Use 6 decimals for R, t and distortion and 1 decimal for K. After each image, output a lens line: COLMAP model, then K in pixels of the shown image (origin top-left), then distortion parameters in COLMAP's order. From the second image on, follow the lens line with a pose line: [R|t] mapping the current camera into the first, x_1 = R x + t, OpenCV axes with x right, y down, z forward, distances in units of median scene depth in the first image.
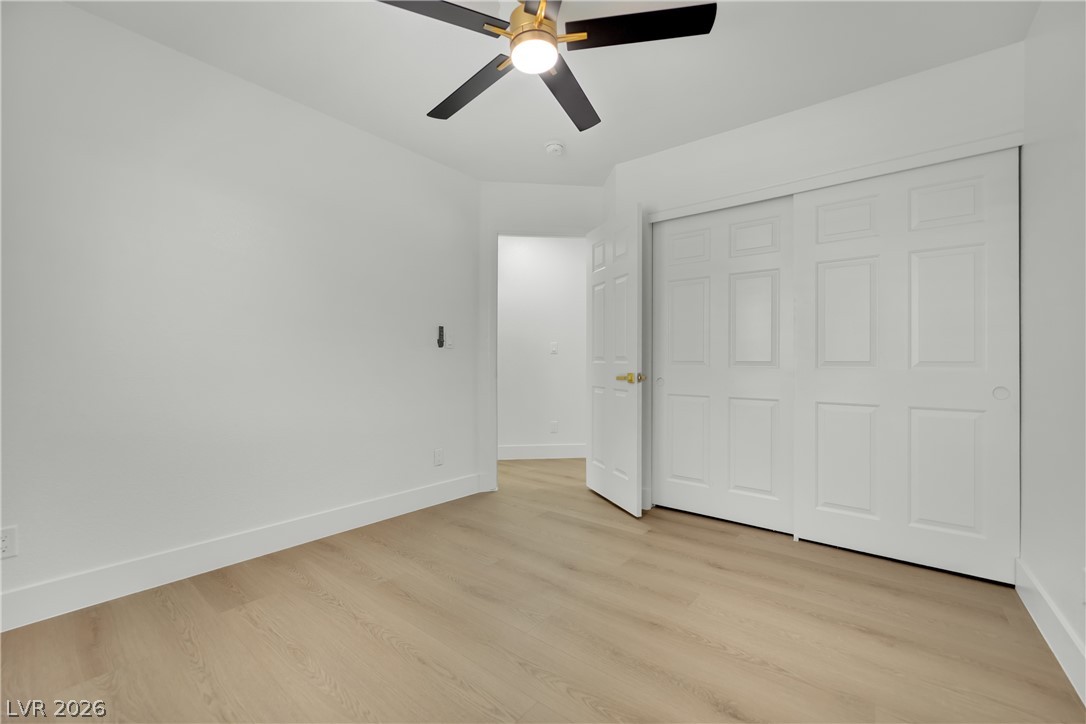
lens RADIAL K [[447.8, 0, 545.6], [0, 447.8, 364.9], [0, 0, 1]] dist [-0.011056, -0.000264]
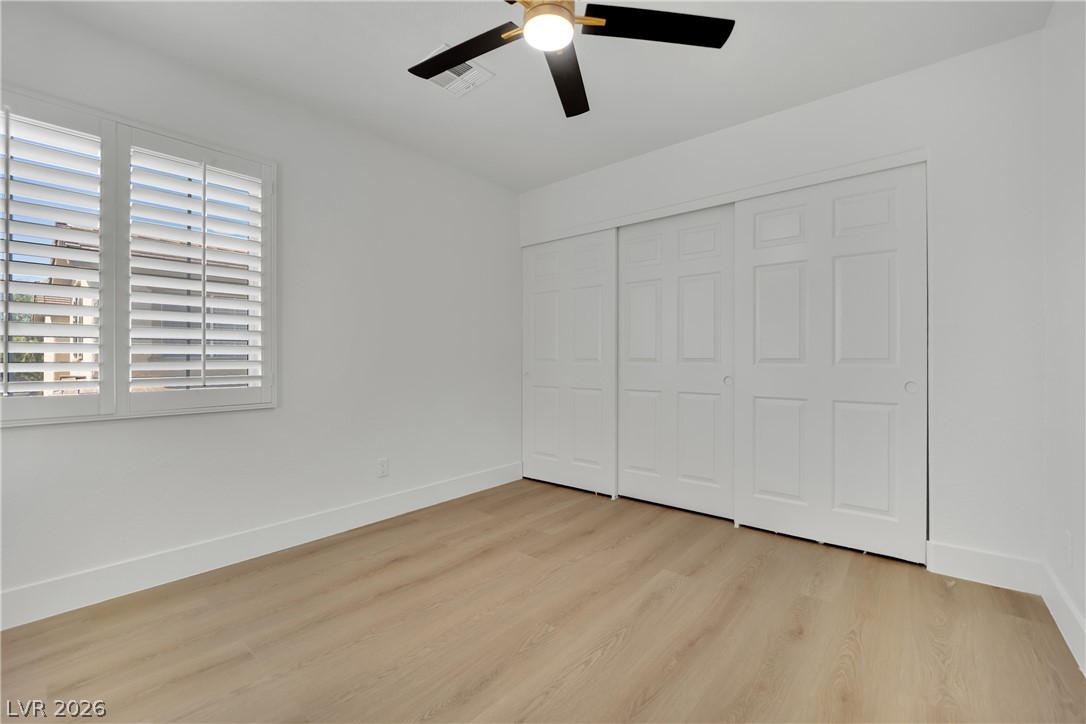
lens RADIAL K [[447.8, 0, 539.7], [0, 447.8, 357.4], [0, 0, 1]] dist [-0.011056, -0.000264]
pose [[0.999965, -0.002001, -0.008170, 0.114449], [0.001915, 0.999943, -0.010549, 0.000339], [0.008191, 0.010533, 0.999911, -0.089552]]
